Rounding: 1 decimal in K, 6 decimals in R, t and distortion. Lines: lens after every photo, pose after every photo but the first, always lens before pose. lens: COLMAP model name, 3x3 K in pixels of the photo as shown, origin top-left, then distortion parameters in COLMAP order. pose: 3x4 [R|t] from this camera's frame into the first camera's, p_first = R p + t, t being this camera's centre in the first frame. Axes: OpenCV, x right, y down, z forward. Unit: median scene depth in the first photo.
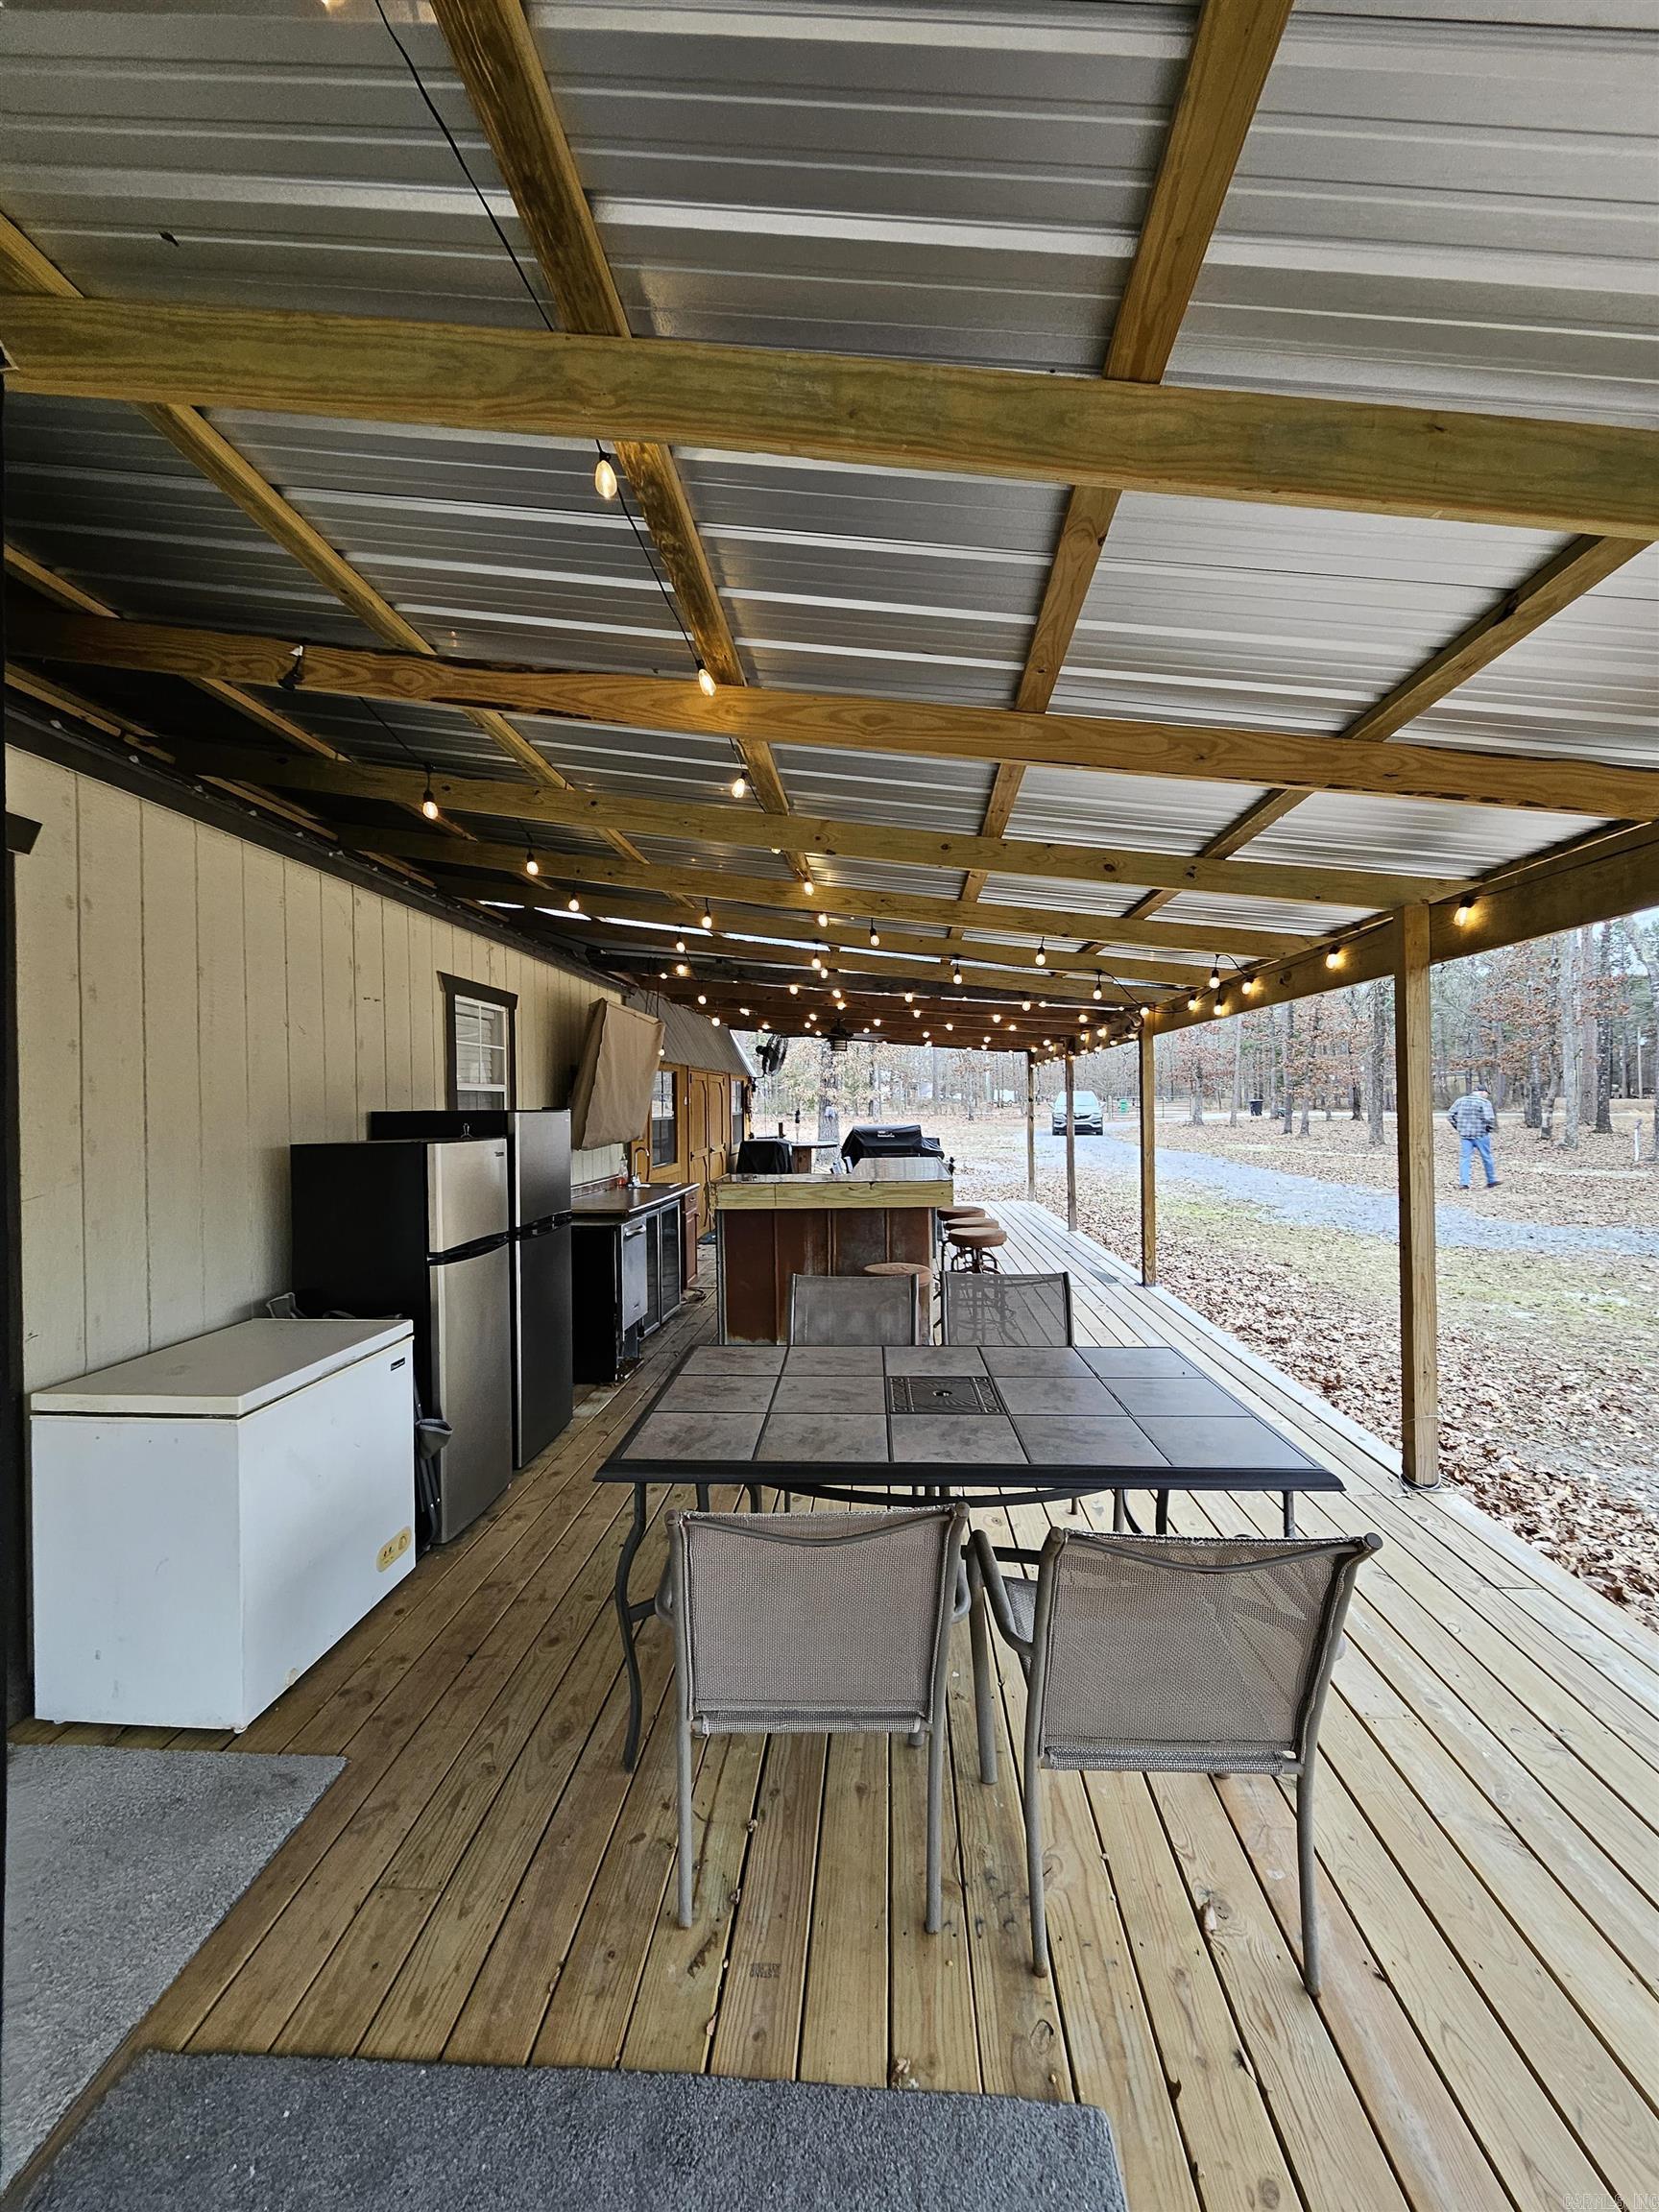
lens RADIAL K [[866.3, 0, 843.1], [0, 866.3, 1101.2], [0, 0, 1]] dist [0.003243, -0.001331]
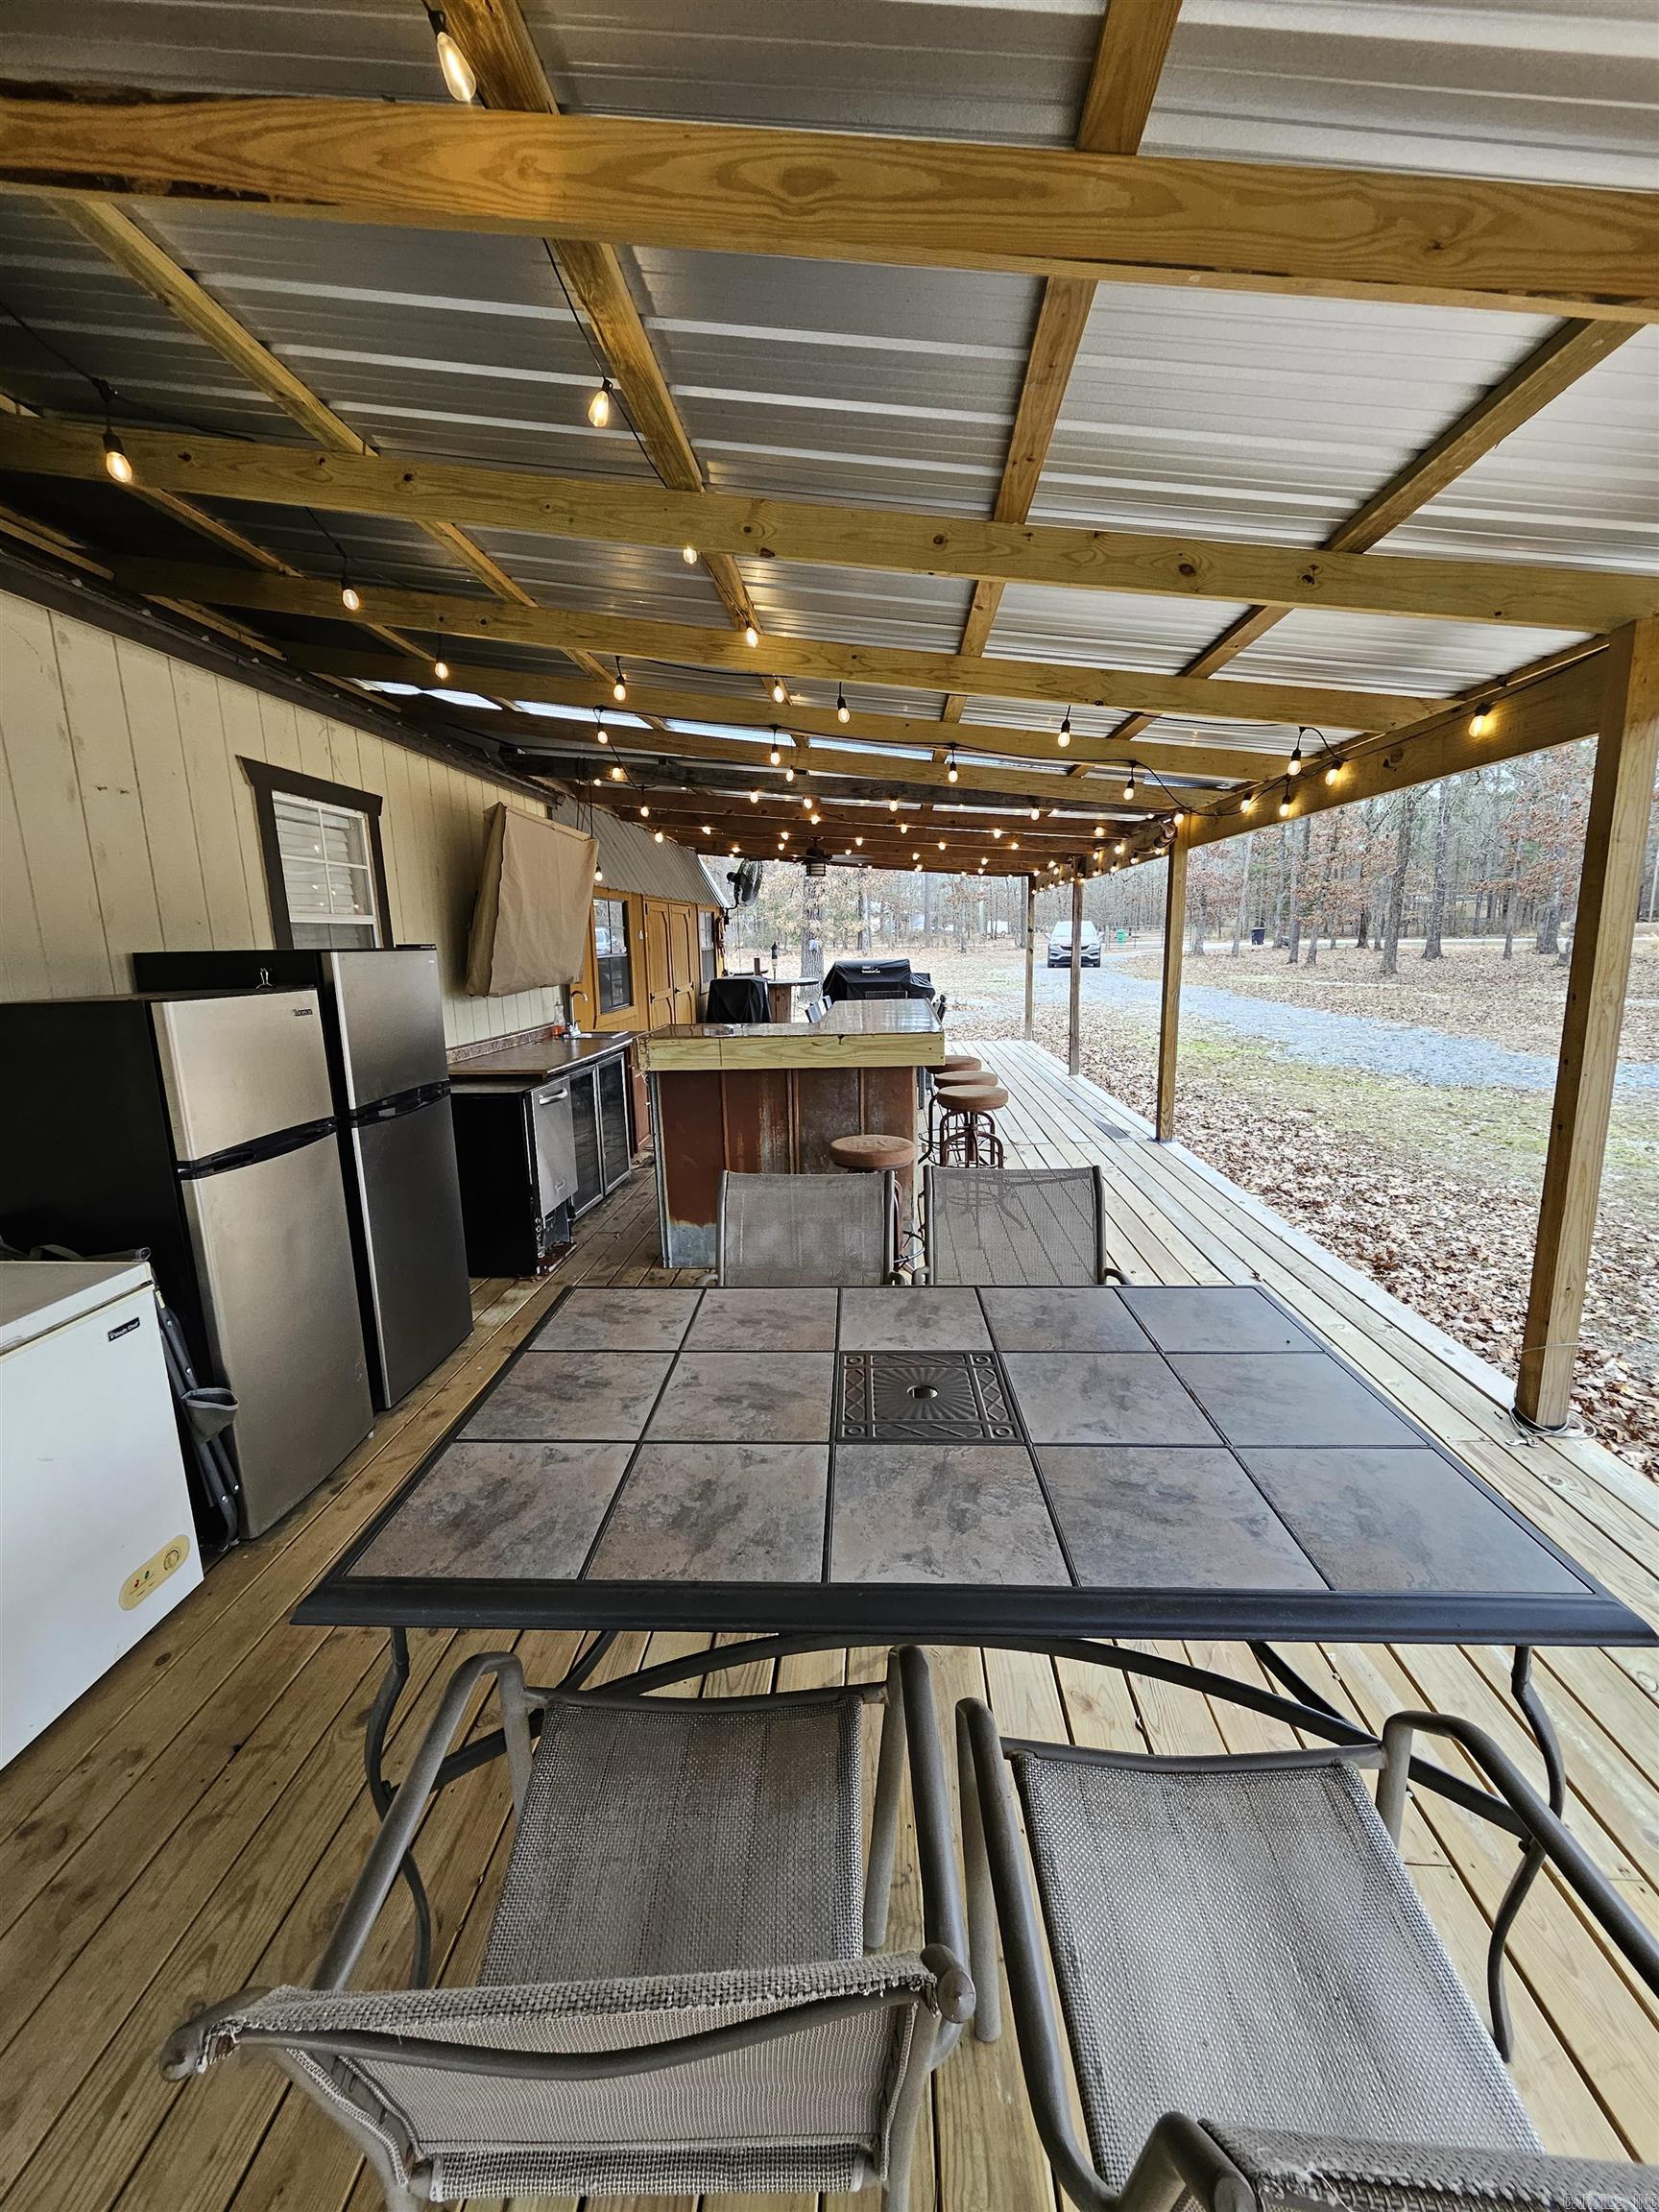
lens RADIAL K [[866.3, 0, 822.9], [0, 866.3, 1088.5], [0, 0, 1]] dist [0.003243, -0.001331]
pose [[0.999875, -0.008274, -0.013448, 0.033057], [0.010501, 0.984499, 0.175076, 0.002360], [0.011791, -0.175195, 0.984463, 0.261932]]
